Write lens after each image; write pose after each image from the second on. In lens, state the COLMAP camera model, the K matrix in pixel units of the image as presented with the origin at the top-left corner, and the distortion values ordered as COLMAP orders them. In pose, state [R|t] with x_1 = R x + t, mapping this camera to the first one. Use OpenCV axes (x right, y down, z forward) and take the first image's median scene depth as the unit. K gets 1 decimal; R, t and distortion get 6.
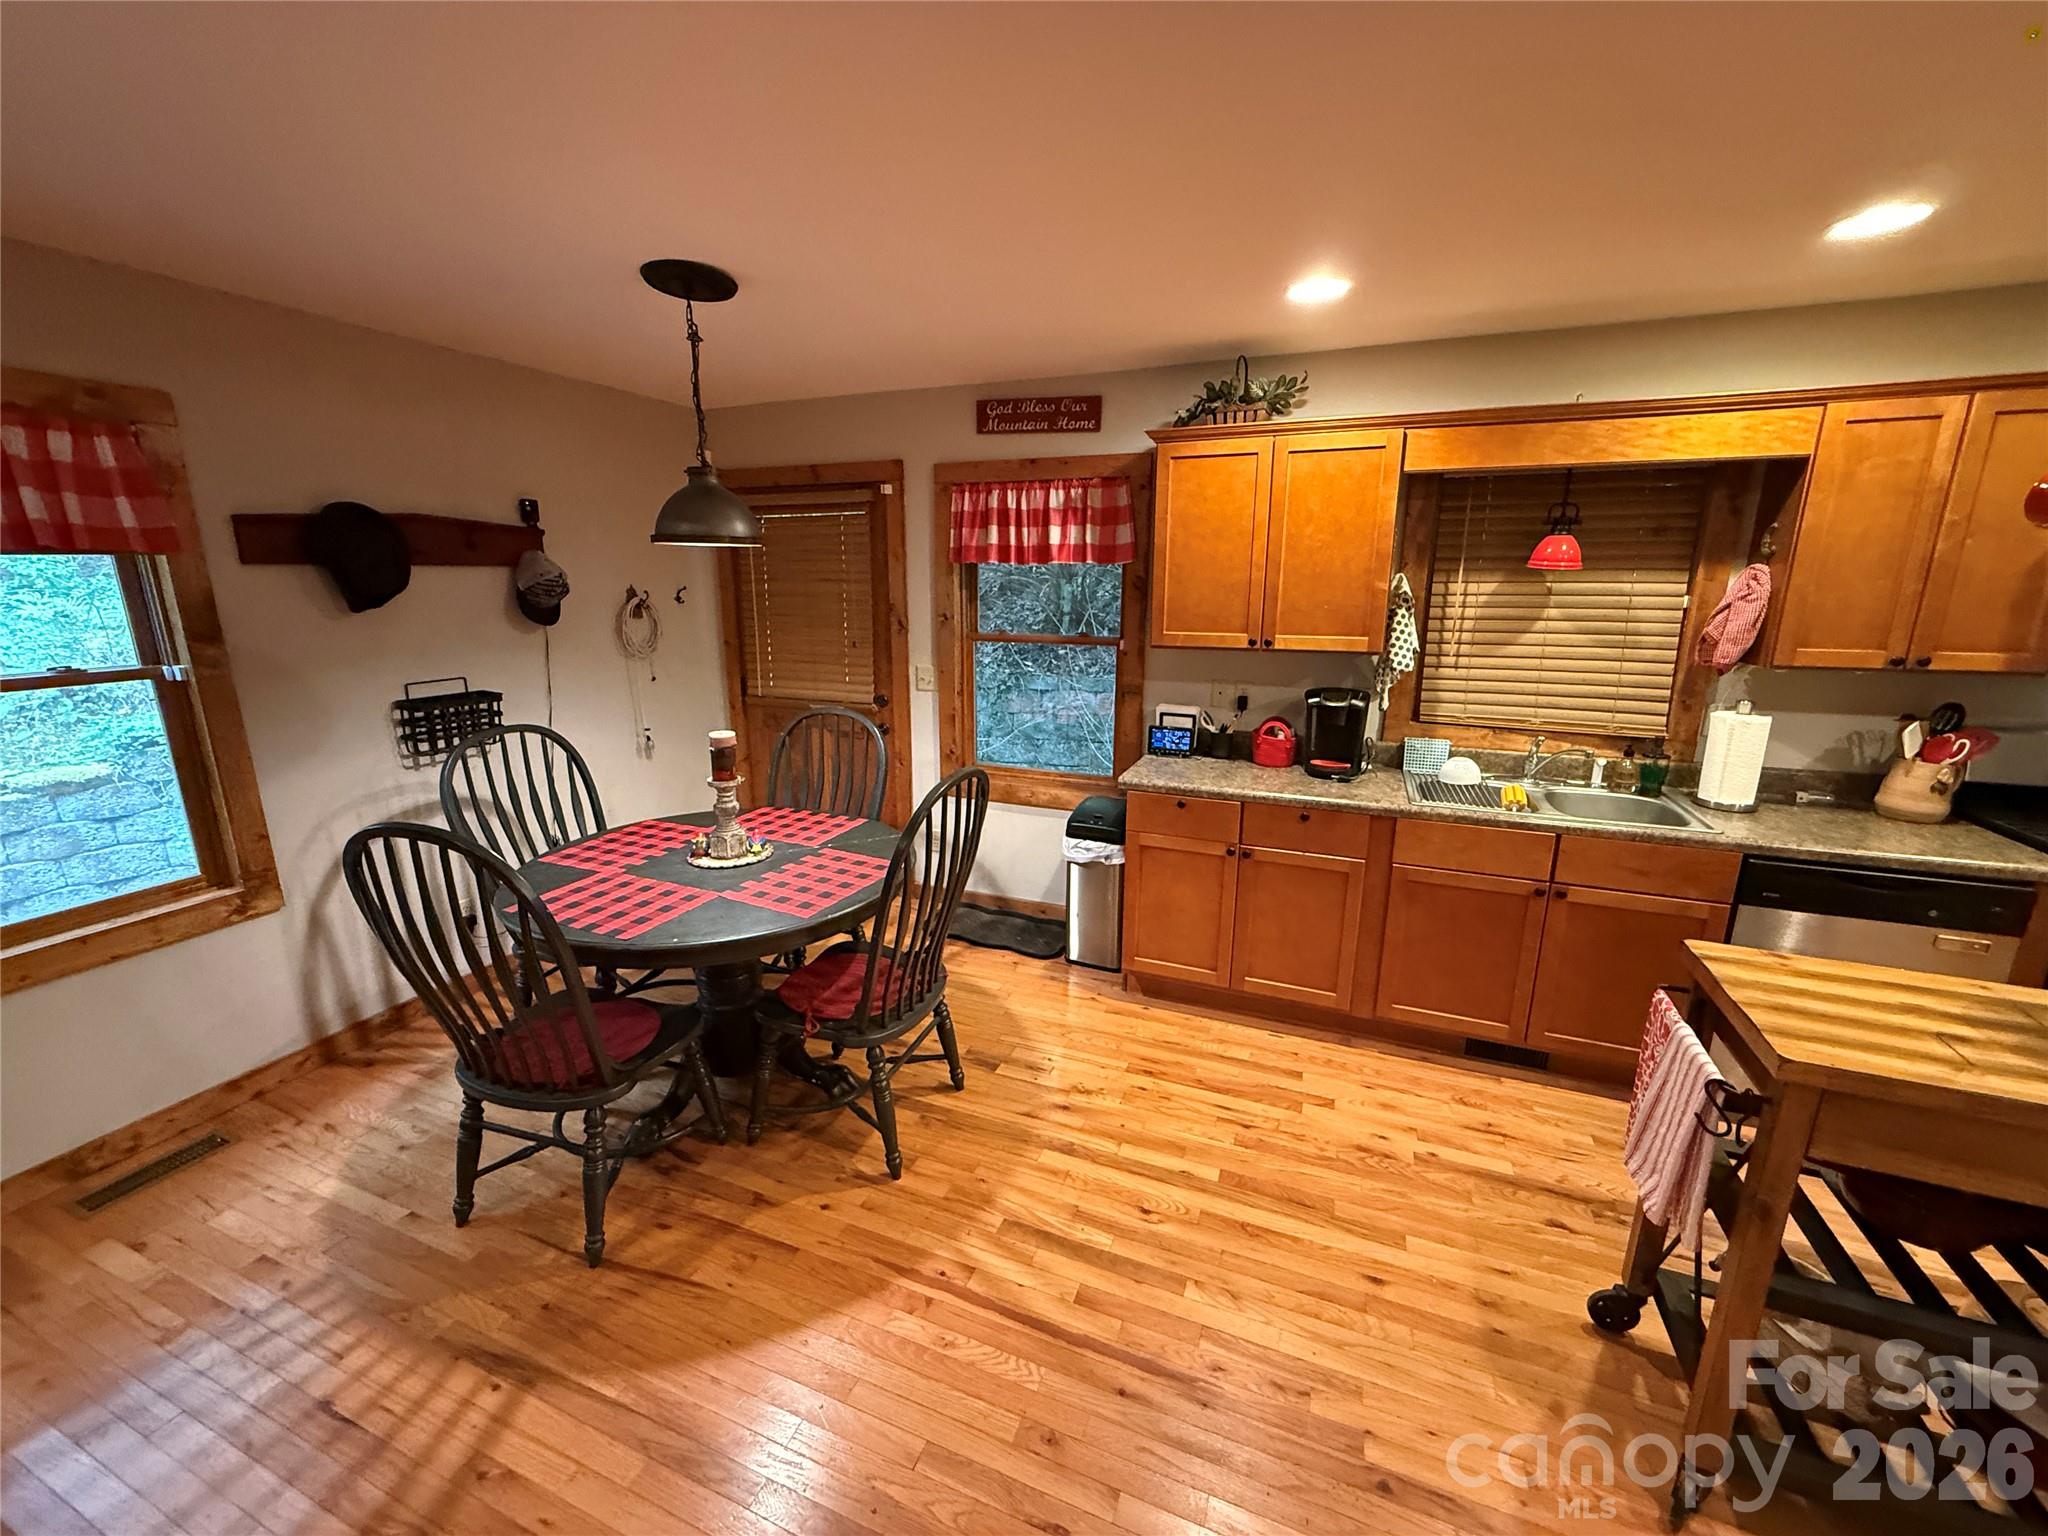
lens RADIAL K [[817.8, 0, 1017.2], [0, 817.8, 768.0], [0, 0, 1]] dist [0.001482, -0.000279]
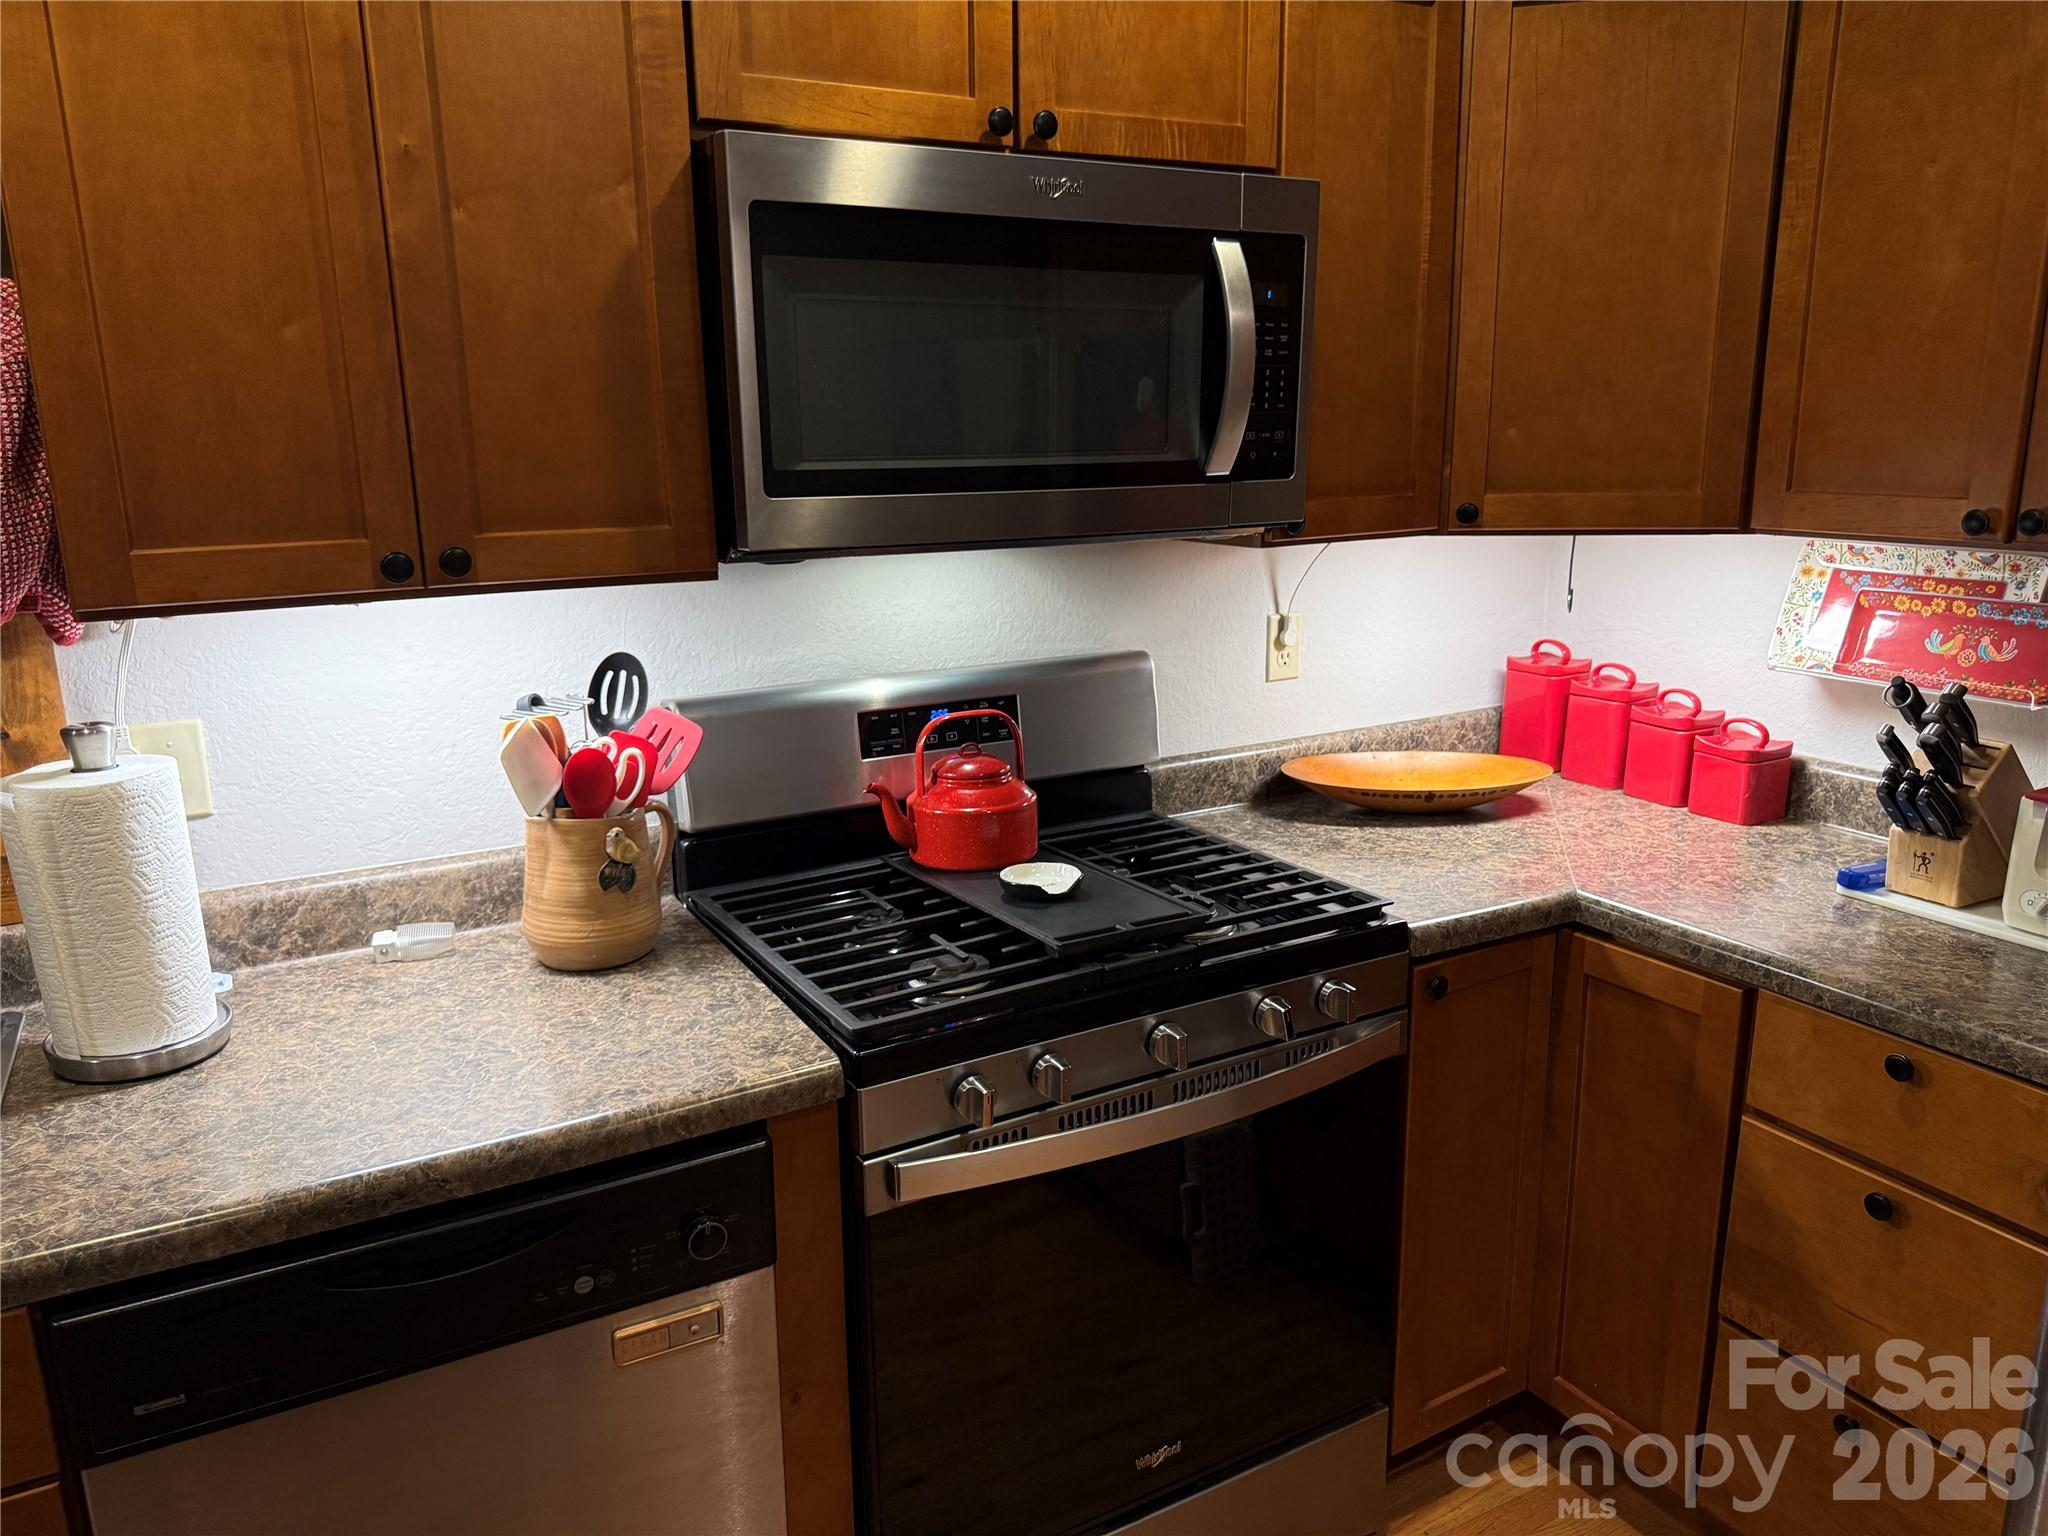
lens RADIAL K [[1447.8, 0, 1032.6], [0, 1447.8, 777.7], [0, 0, 1]] dist [0.056125, -0.071524]
pose [[0.622837, -0.191326, 0.758596, 0.576577], [0.191365, 0.977439, 0.089403, -0.036238], [-0.758587, 0.089486, 0.645398, 0.312262]]
